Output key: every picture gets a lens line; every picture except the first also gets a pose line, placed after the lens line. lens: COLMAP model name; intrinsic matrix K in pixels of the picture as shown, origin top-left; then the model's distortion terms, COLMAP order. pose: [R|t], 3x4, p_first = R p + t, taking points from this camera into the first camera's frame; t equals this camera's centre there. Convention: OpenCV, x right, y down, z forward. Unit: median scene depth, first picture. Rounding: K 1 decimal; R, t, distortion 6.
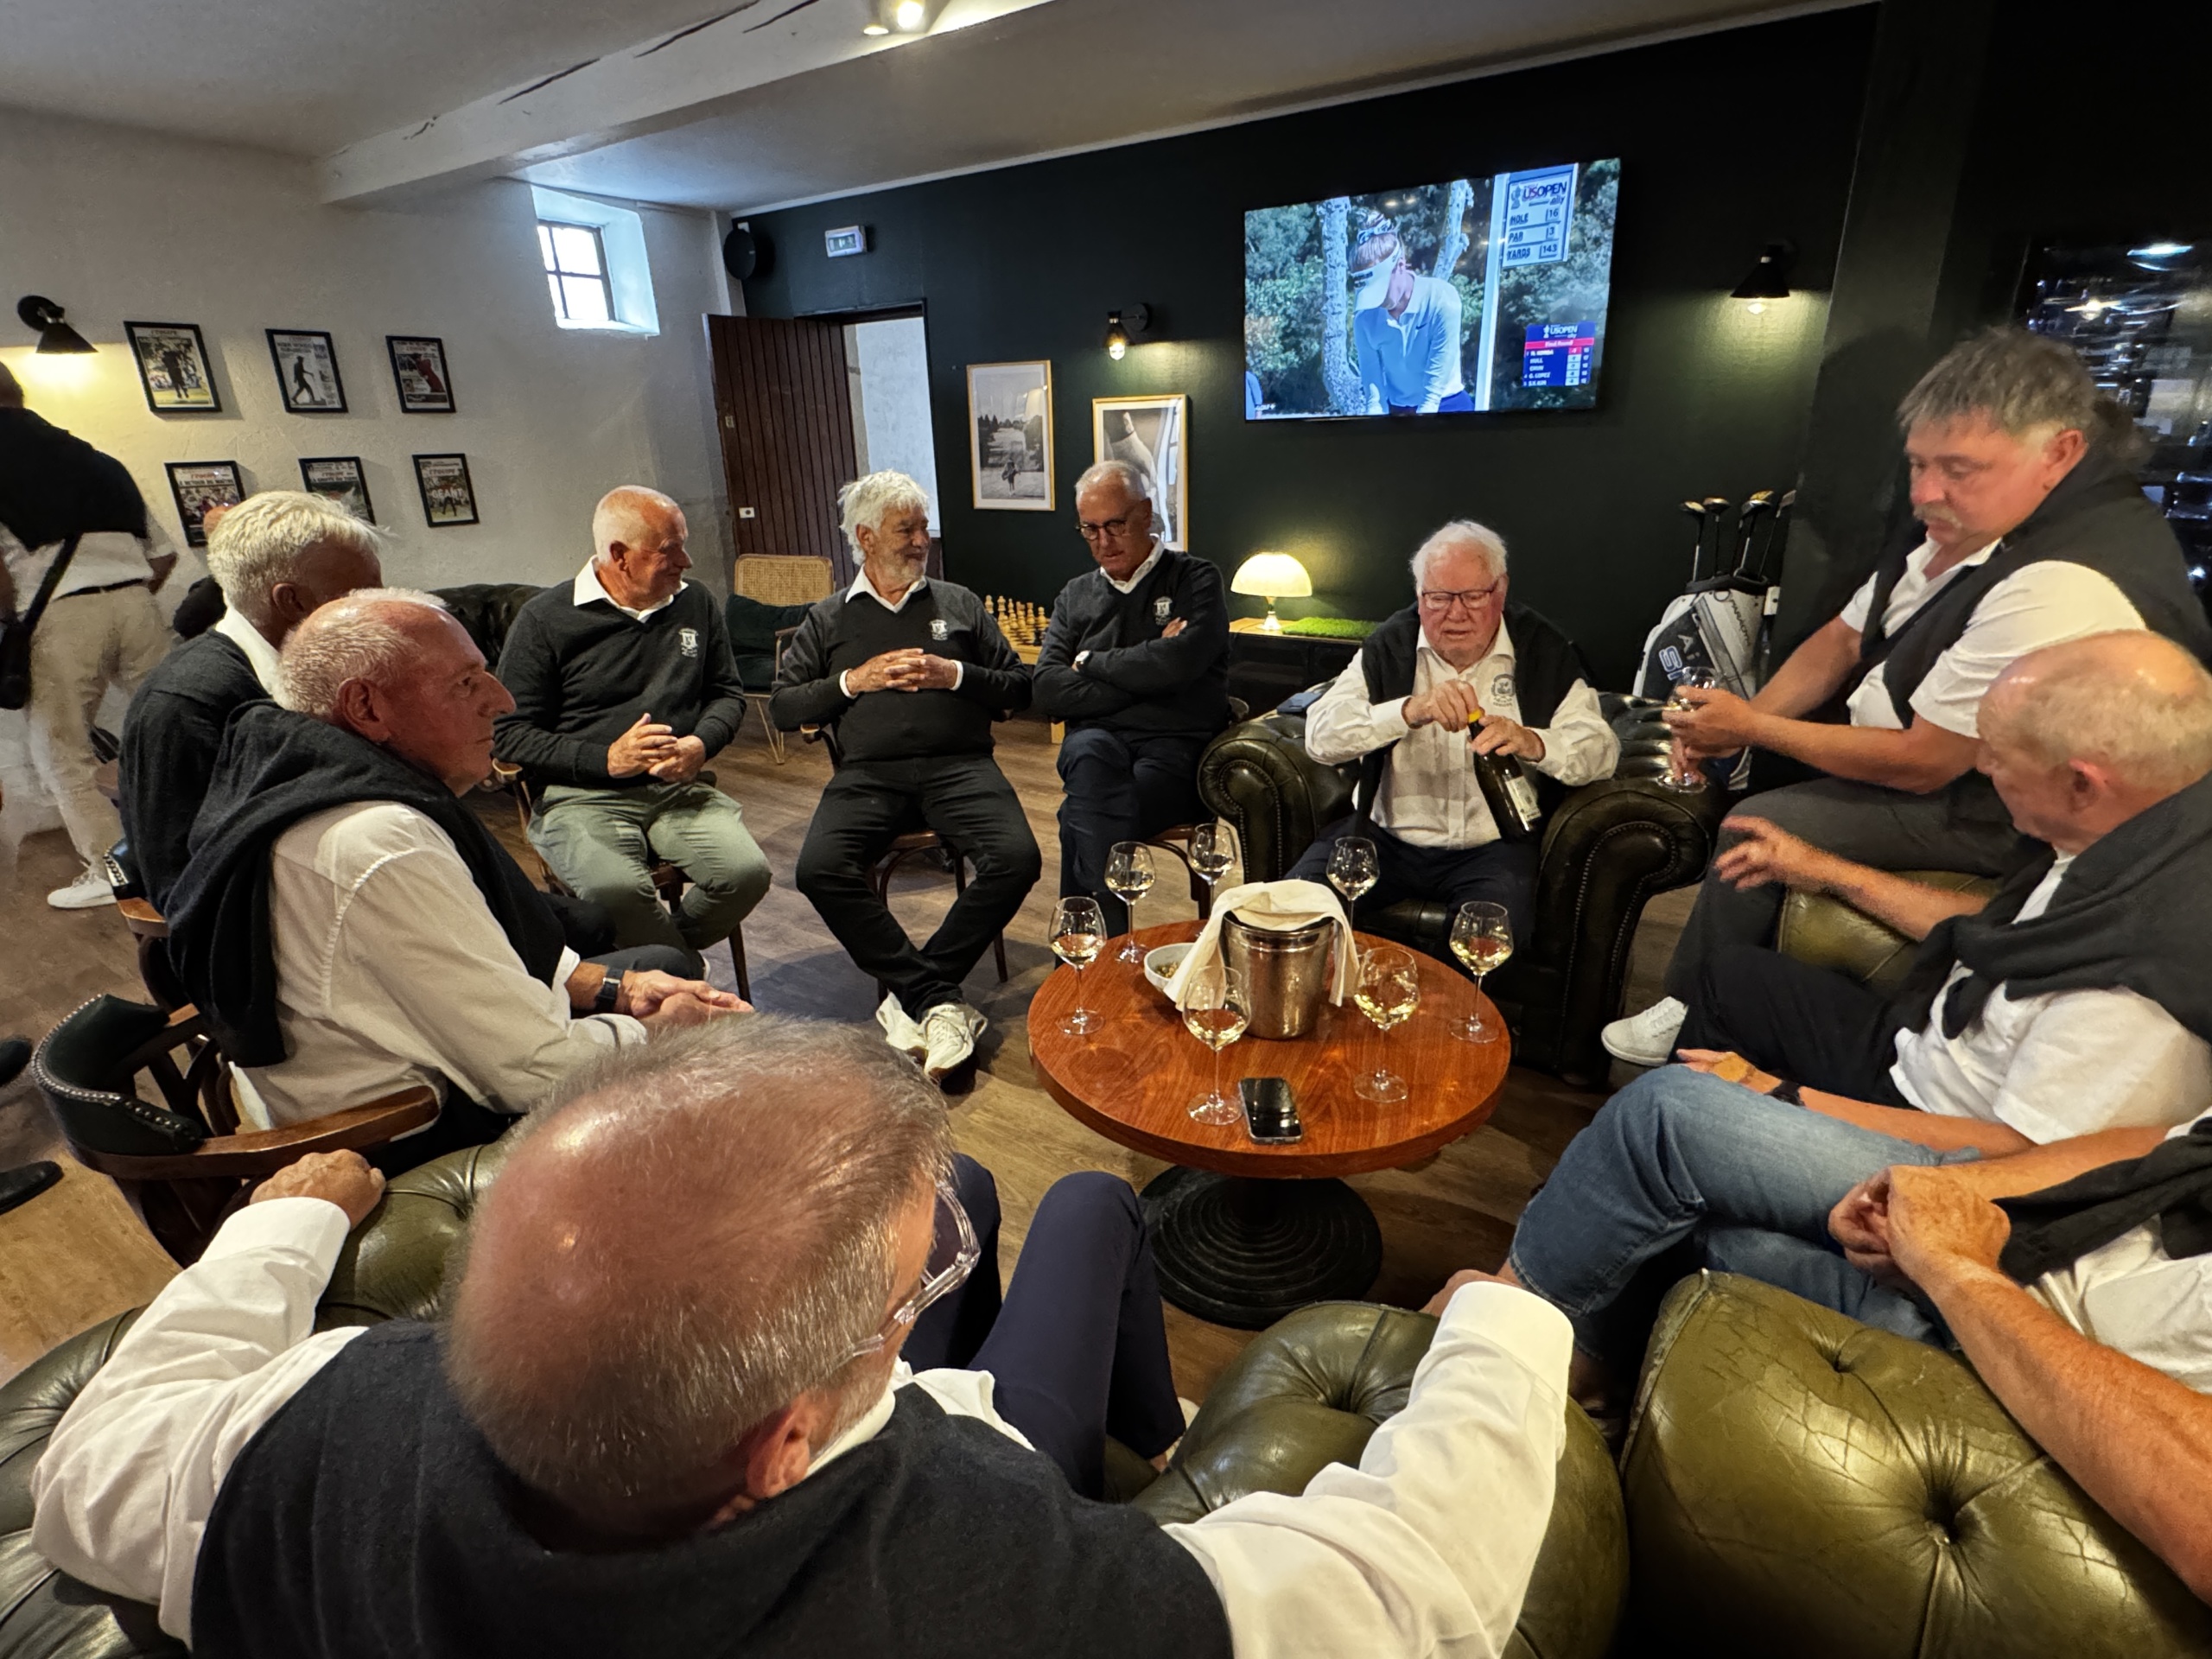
lens RADIAL K [[1107.4, 0, 1106.0], [0, 1107.4, 829.5], [0, 0, 1]] dist [-0.020555, 0.007160]
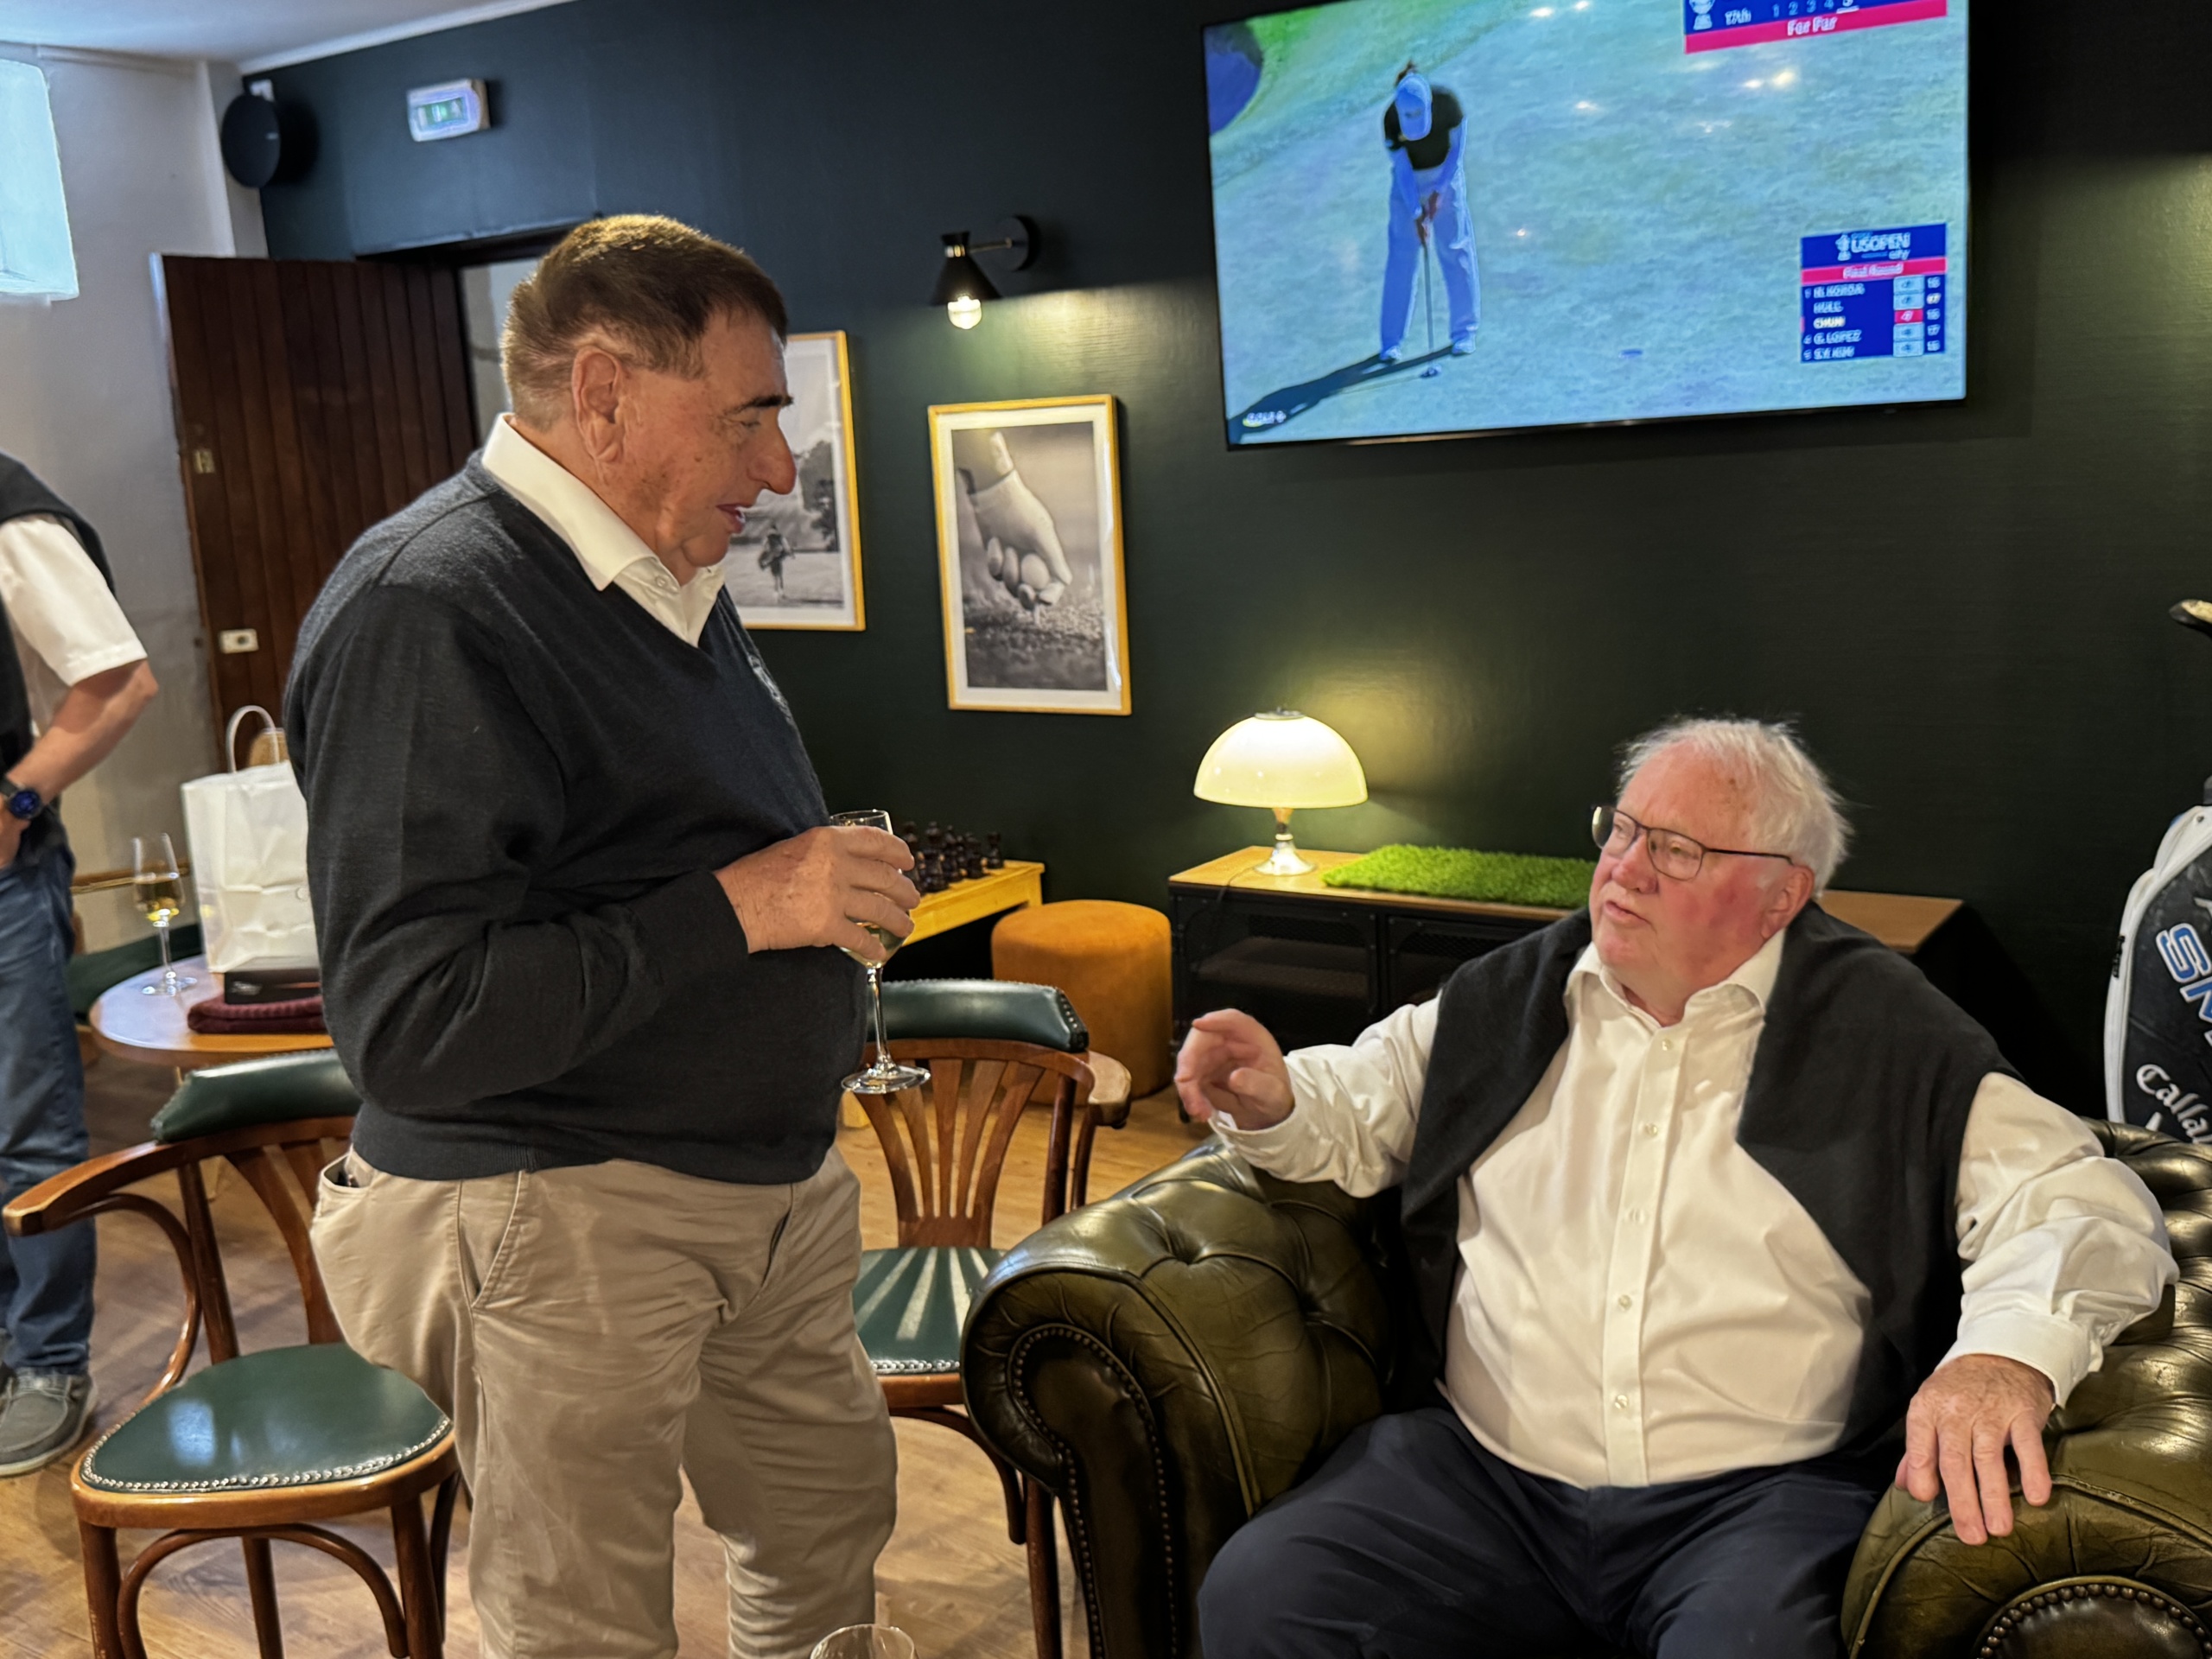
lens RADIAL K [[2097.3, 0, 1106.0], [0, 2097.3, 829.5], [0, 0, 1]] dist [0.094104, -0.202642]
pose [[0.999702, -0.022178, -0.010241, 0.072705], [0.020224, 0.986543, -0.162247, -0.056312], [0.013701, 0.161992, 0.986697, 0.120683]]
